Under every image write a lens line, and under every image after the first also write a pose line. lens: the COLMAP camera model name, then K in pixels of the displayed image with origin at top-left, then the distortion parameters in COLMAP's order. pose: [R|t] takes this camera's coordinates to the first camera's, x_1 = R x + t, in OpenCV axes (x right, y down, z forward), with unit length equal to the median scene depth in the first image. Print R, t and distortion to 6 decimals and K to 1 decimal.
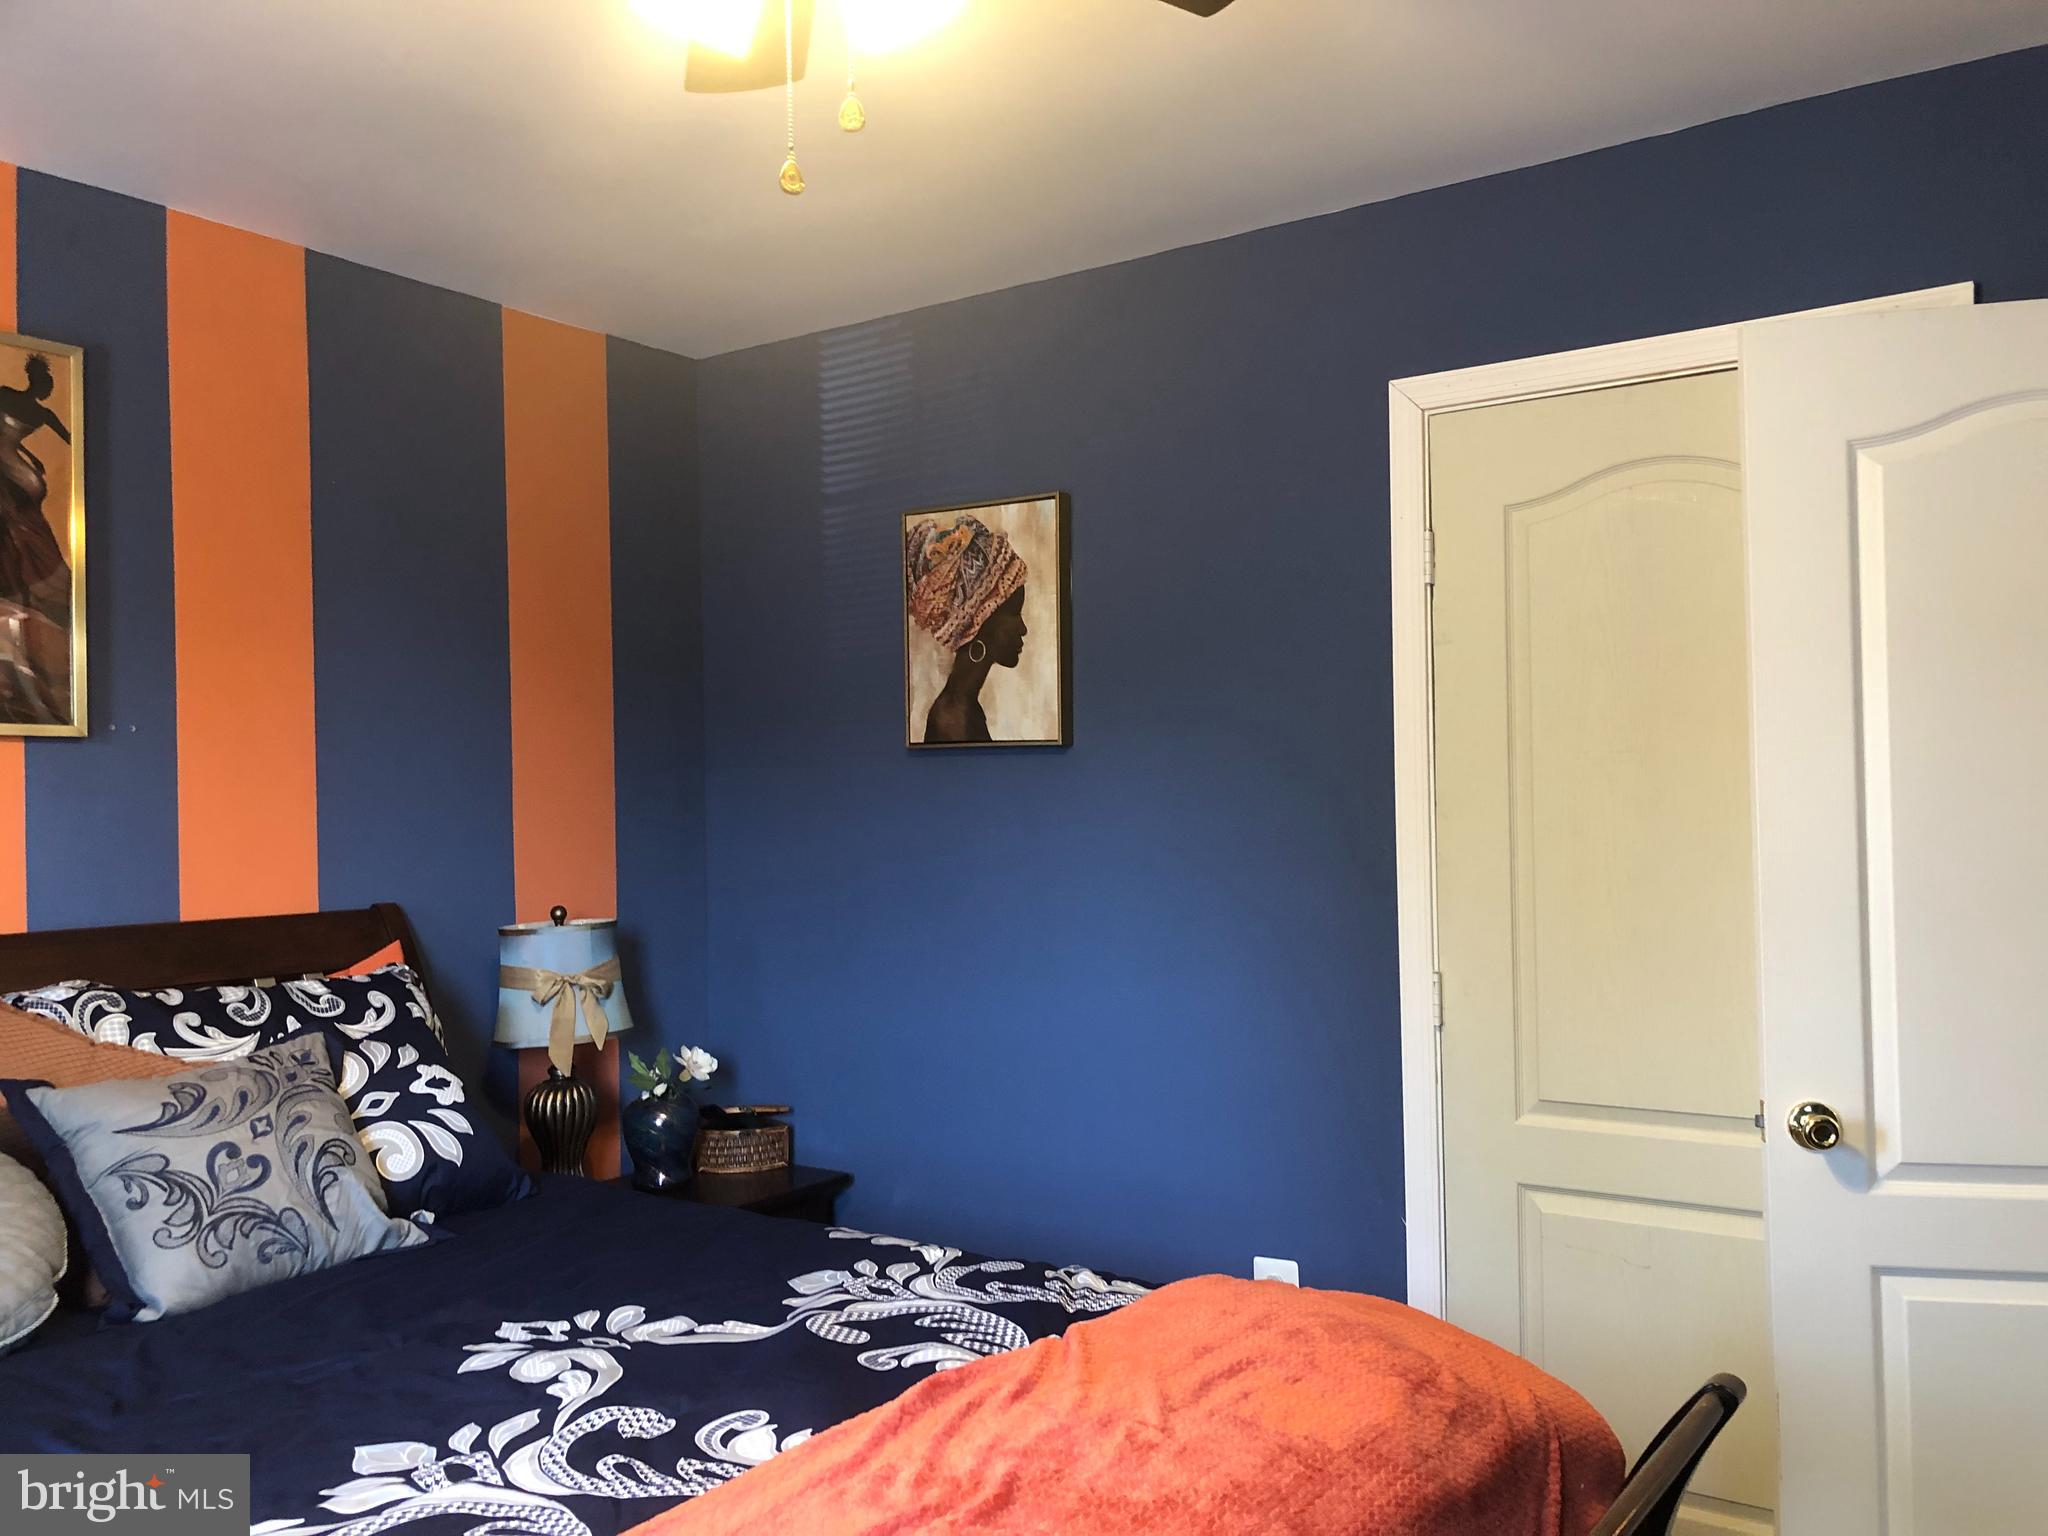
lens RADIAL K [[1683.2, 0, 1023.7], [0, 1683.2, 795.5], [0, 0, 1]] dist [0.001584, -0.001657]
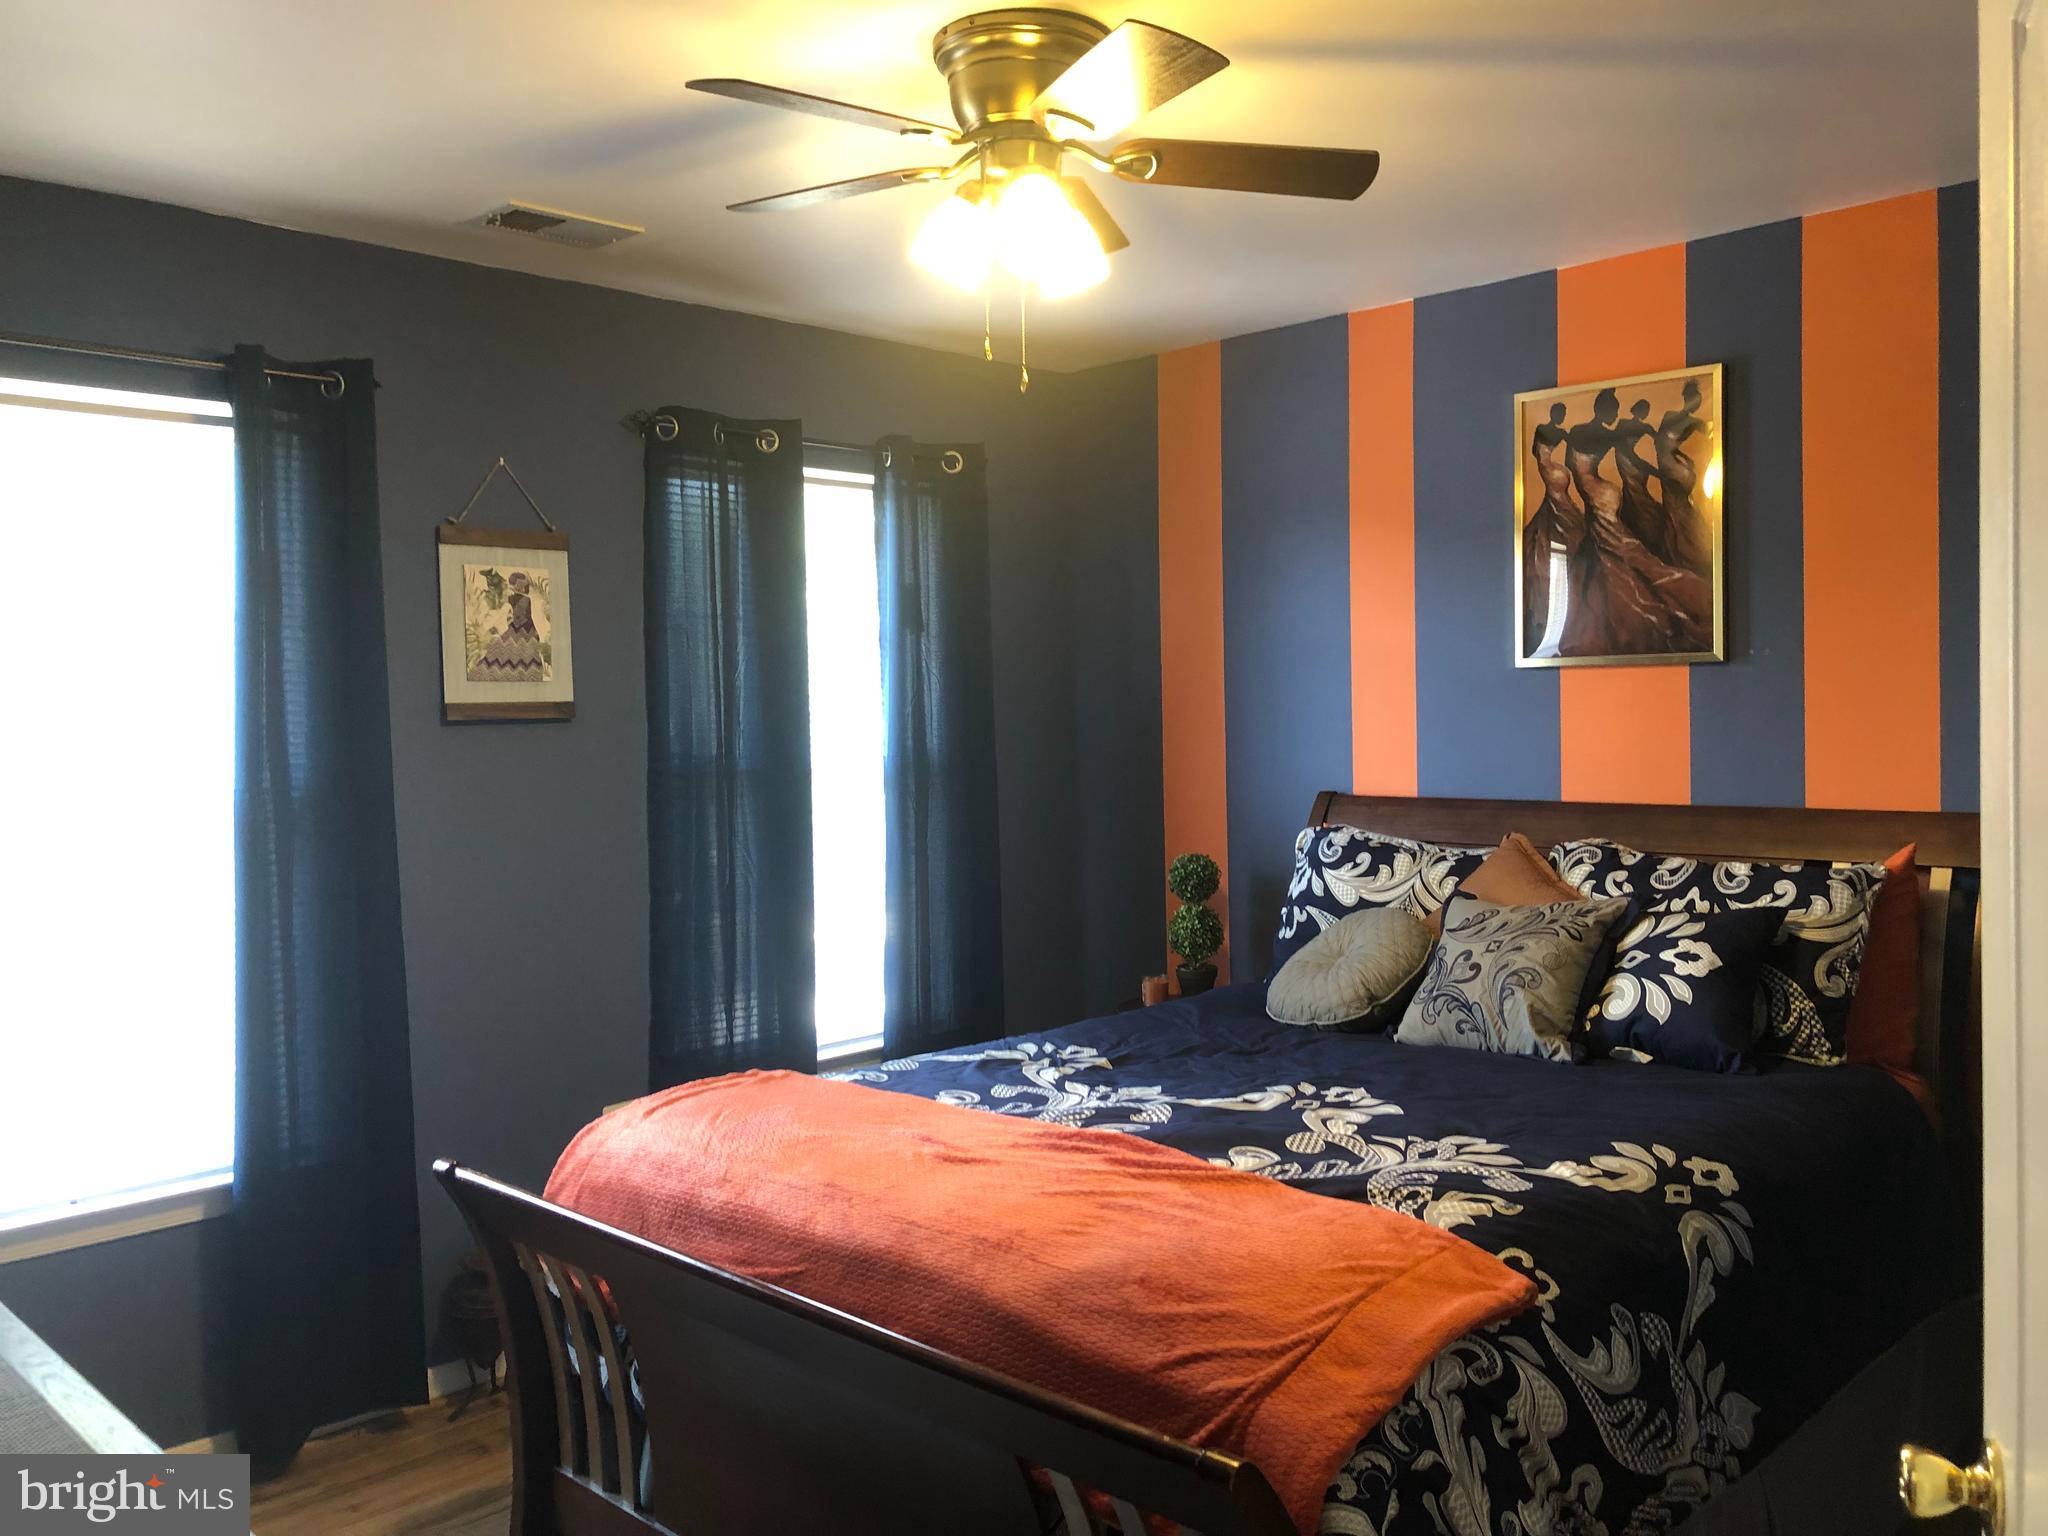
lens RADIAL K [[1647.2, 0, 1024.0], [0, 1647.2, 768.0], [0, 0, 1]] dist [-0.003522, -0.014747]
pose [[-0.166646, 0.060907, -0.984134, 0.975990], [0.029274, 0.997956, 0.056806, -0.048957], [0.985582, -0.019344, -0.168088, 0.814978]]
